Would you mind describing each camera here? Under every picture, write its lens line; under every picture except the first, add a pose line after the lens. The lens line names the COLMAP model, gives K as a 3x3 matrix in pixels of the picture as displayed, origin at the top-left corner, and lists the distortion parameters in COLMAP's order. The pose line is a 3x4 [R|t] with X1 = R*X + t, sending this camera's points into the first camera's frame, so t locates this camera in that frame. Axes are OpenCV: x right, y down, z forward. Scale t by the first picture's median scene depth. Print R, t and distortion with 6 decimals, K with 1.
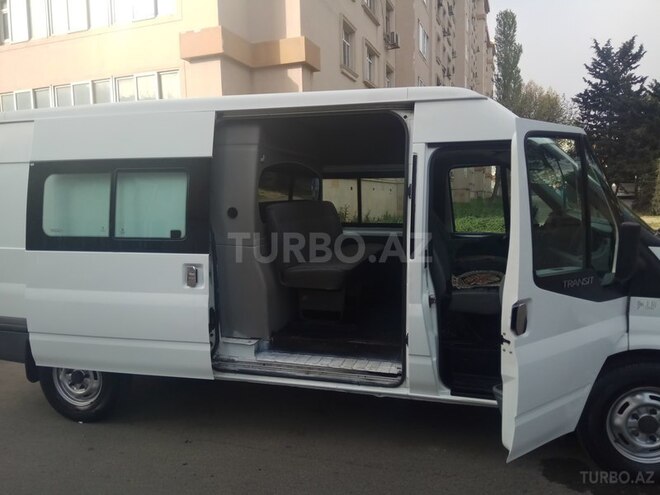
lens RADIAL K [[508.1, 0, 329.3], [0, 508.1, 253.5], [0, 0, 1]] dist [0.104677, -0.137831]
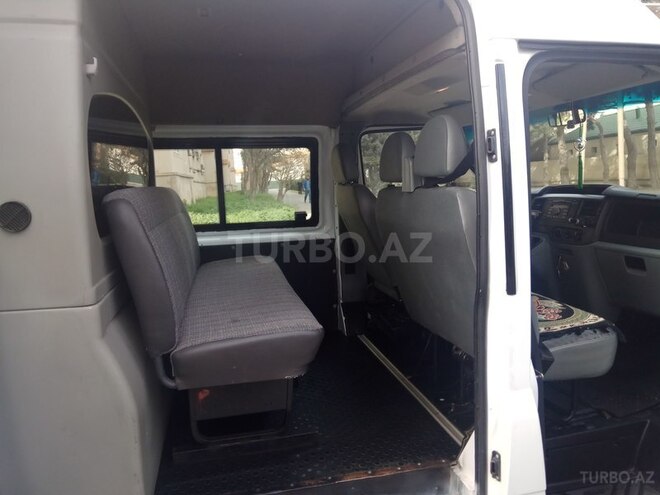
lens RADIAL K [[508.1, 0, 329.3], [0, 508.1, 253.5], [0, 0, 1]] dist [0.104677, -0.137831]
pose [[0.878039, -0.088773, 0.470283, -0.046457], [0.084115, 0.995975, 0.030959, -0.013288], [-0.471139, 0.012375, 0.881972, 0.162586]]
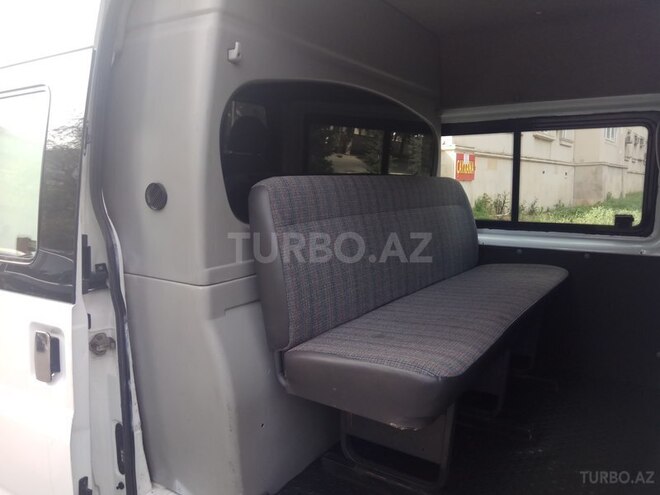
lens RADIAL K [[508.1, 0, 329.3], [0, 508.1, 253.5], [0, 0, 1]] dist [0.104677, -0.137831]
pose [[0.954739, 0.047911, -0.293561, 0.014619], [-0.040355, 0.998681, 0.031748, -0.014954], [0.294695, -0.018464, 0.955413, 0.181936]]
